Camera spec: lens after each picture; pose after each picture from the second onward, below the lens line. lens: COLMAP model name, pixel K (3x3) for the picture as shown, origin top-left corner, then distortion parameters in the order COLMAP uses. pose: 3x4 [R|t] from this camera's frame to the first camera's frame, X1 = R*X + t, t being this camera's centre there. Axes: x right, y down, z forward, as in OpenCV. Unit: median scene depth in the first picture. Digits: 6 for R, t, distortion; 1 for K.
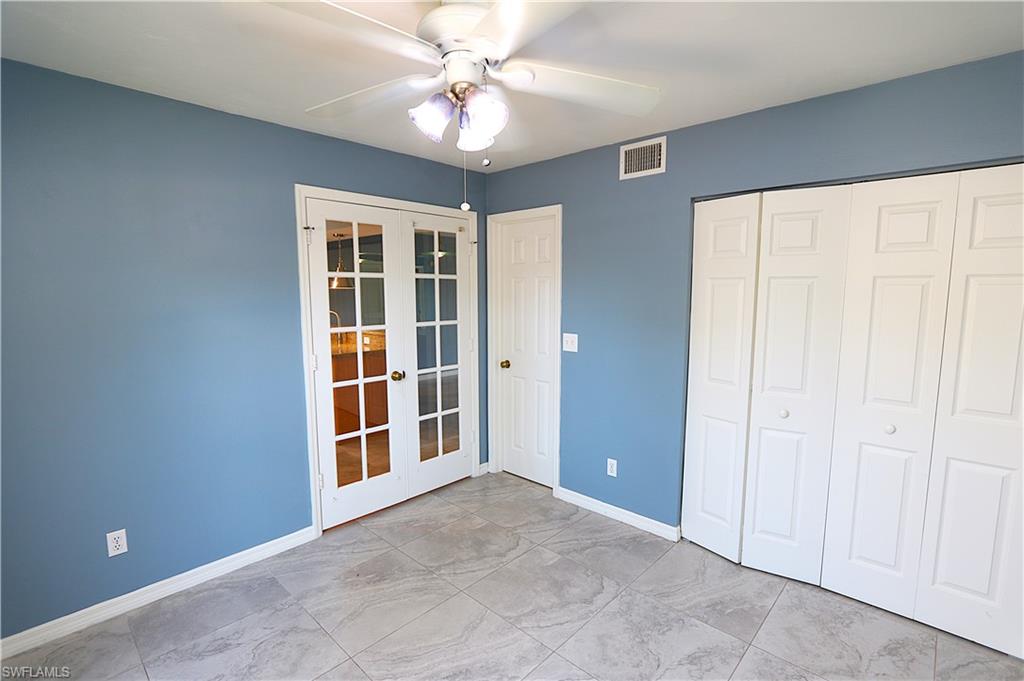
lens RADIAL K [[470.2, 0, 513.7], [0, 470.2, 339.0], [0, 0, 1]] dist [-0.022986, 0.003590]
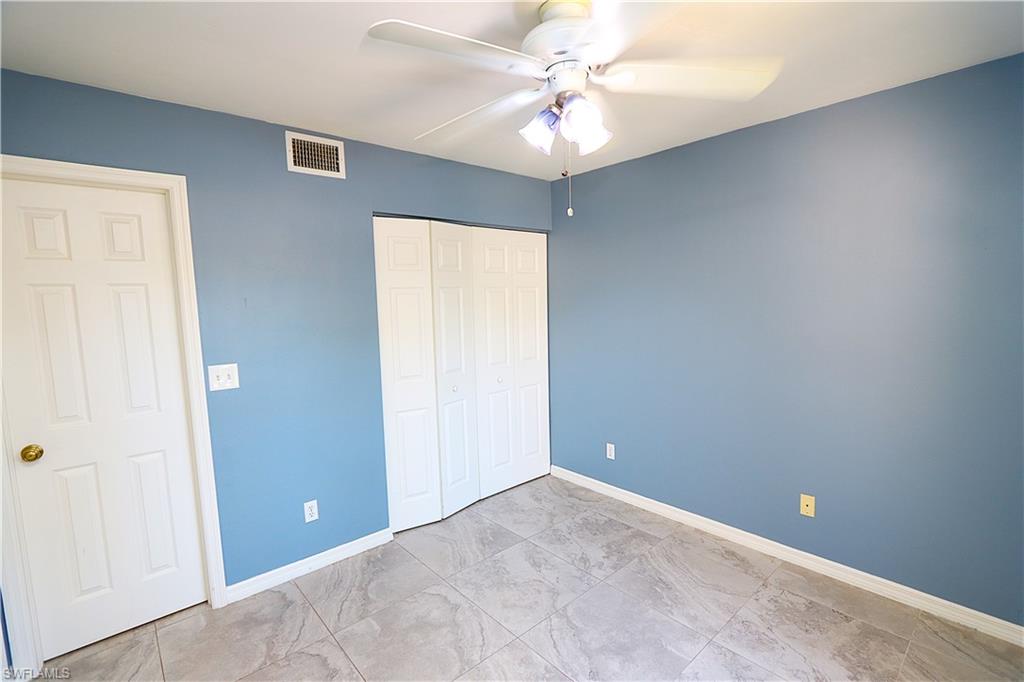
lens RADIAL K [[470.2, 0, 519.2], [0, 470.2, 341.2], [0, 0, 1]] dist [-0.022986, 0.003590]
pose [[0.082186, -0.093503, 0.992221, -0.648697], [0.131108, 0.987951, 0.082241, -0.054540], [-0.987956, 0.123329, 0.093455, 0.592492]]
